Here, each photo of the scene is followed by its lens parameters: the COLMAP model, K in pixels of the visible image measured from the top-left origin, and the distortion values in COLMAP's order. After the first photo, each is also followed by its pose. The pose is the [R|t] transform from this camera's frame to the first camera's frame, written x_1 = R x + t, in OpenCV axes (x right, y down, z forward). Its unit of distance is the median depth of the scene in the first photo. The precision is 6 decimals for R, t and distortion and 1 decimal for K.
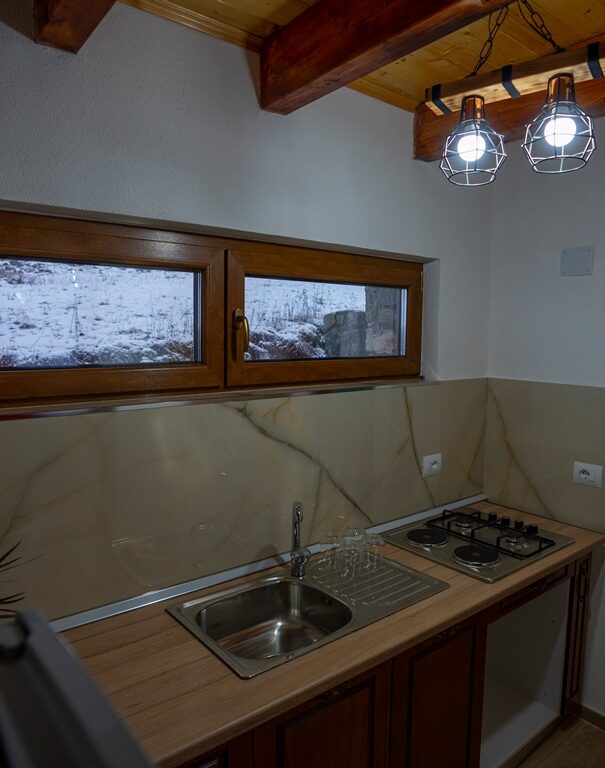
lens RADIAL K [[530.3, 0, 304.1], [0, 530.3, 382.8], [0, 0, 1]] dist [-0.081084, 0.035977]
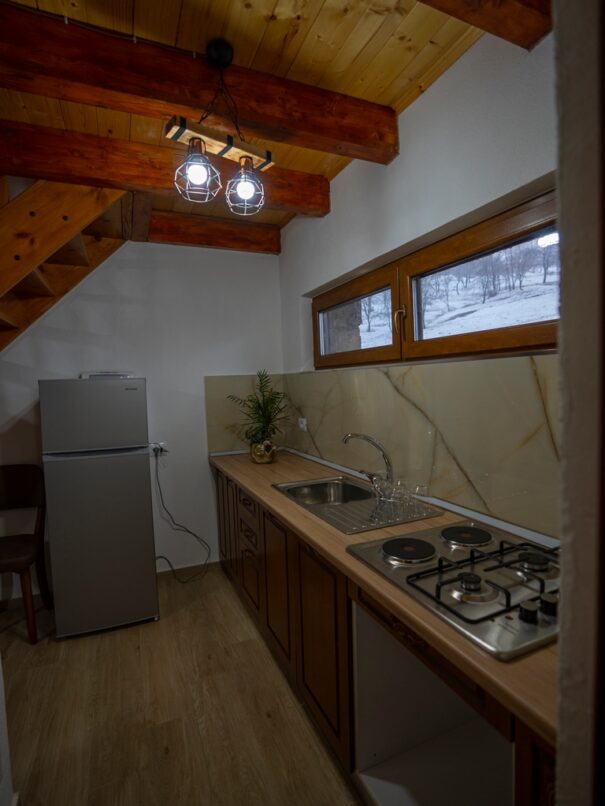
lens RADIAL K [[417.3, 0, 301.5], [0, 417.3, 403.1], [0, 0, 1]] dist [-0.075793, 0.030413]
pose [[-0.252255, 0.037521, -0.966933, 1.022678], [-0.060933, 0.996649, 0.054570, 0.081516], [0.965740, 0.072684, -0.249124, 1.022355]]
